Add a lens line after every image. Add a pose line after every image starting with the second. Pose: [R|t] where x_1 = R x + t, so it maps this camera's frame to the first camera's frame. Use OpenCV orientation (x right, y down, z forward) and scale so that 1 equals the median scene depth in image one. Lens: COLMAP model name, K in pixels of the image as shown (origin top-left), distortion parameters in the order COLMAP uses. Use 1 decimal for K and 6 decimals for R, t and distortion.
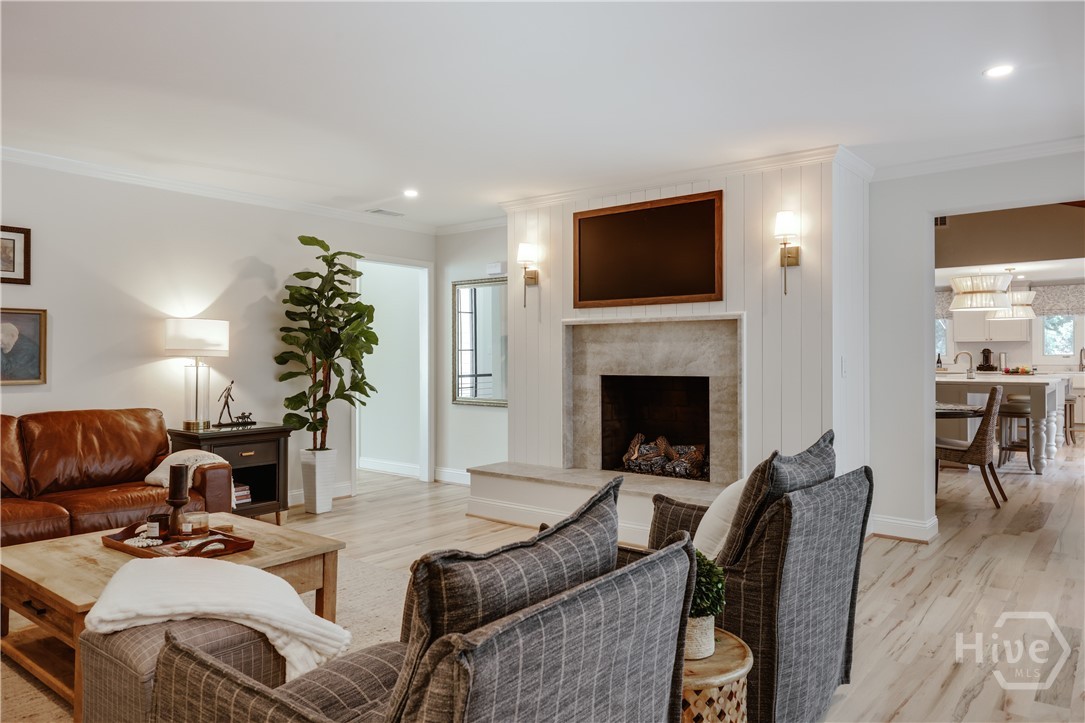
lens RADIAL K [[713.8, 0, 541.2], [0, 713.8, 351.8], [0, 0, 1]] dist [-0.001818, -0.000613]
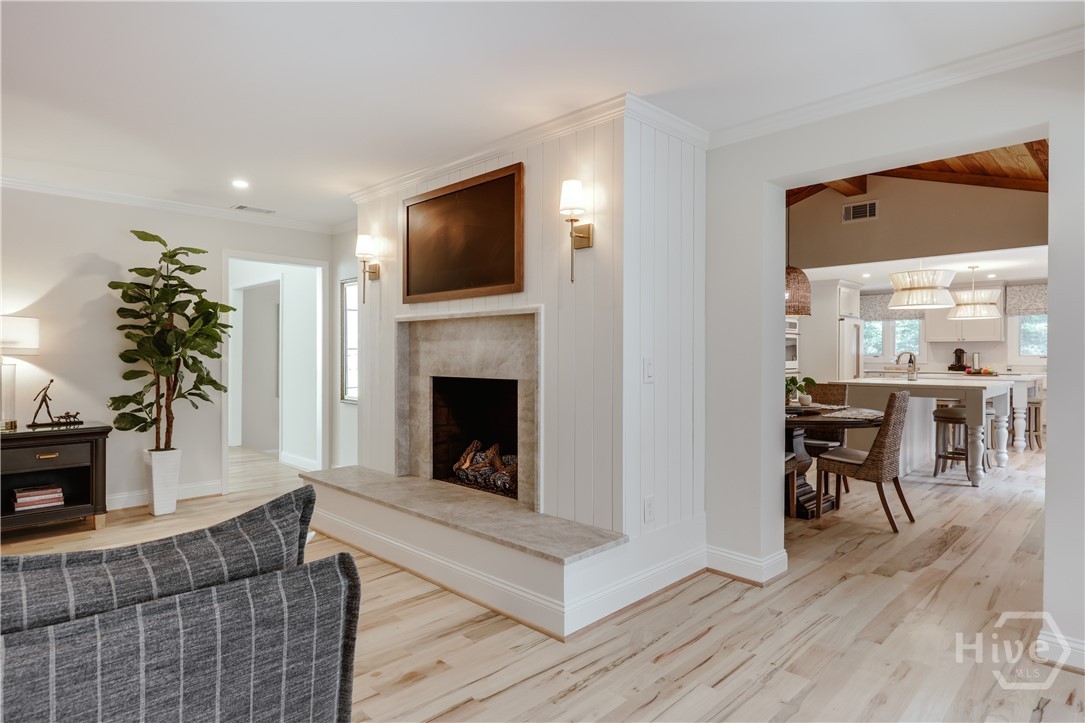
lens RADIAL K [[601.3, 0, 537.8], [0, 601.3, 355.2], [0, 0, 1]] dist [0.001312, -0.001586]
pose [[0.994773, 0.003951, -0.102039, 0.298568], [-0.003117, 0.999960, 0.008329, -0.001394], [0.102068, -0.007968, 0.994746, 0.243277]]
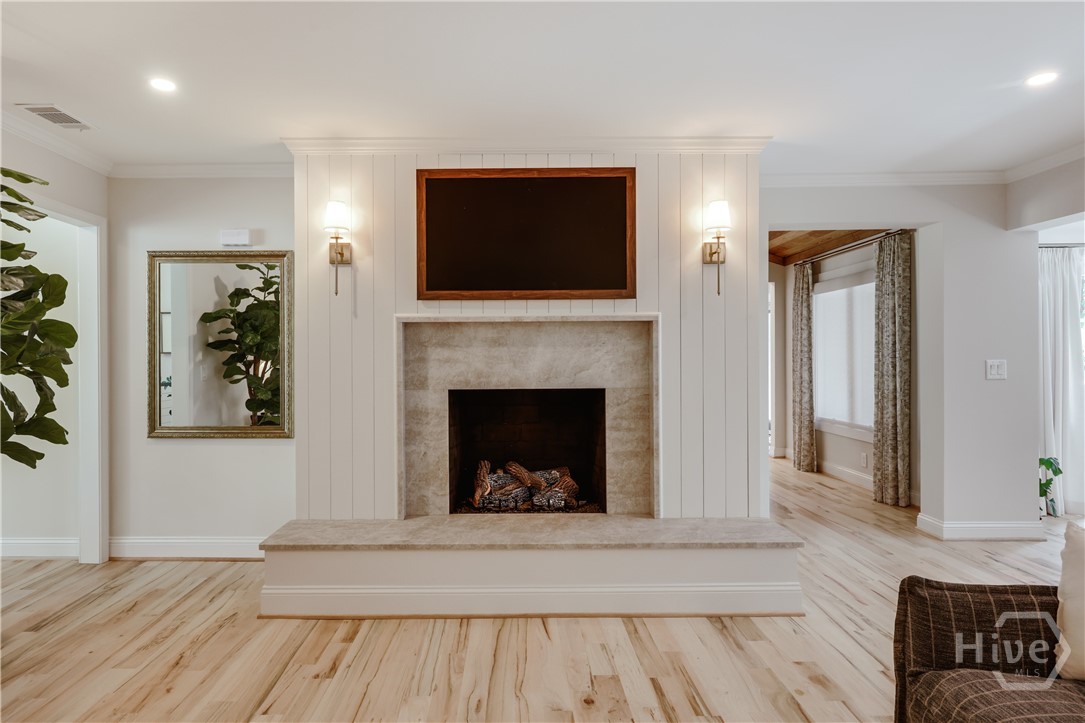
lens RADIAL K [[633.7, 0, 505.9], [0, 633.7, 356.7], [0, 0, 1]] dist [0.003984, 0.001655]
pose [[0.789974, -0.002162, 0.613137, -0.281909], [-0.000029, 0.999994, 0.003564, -0.004769], [-0.613141, -0.002833, 0.789969, 0.430121]]
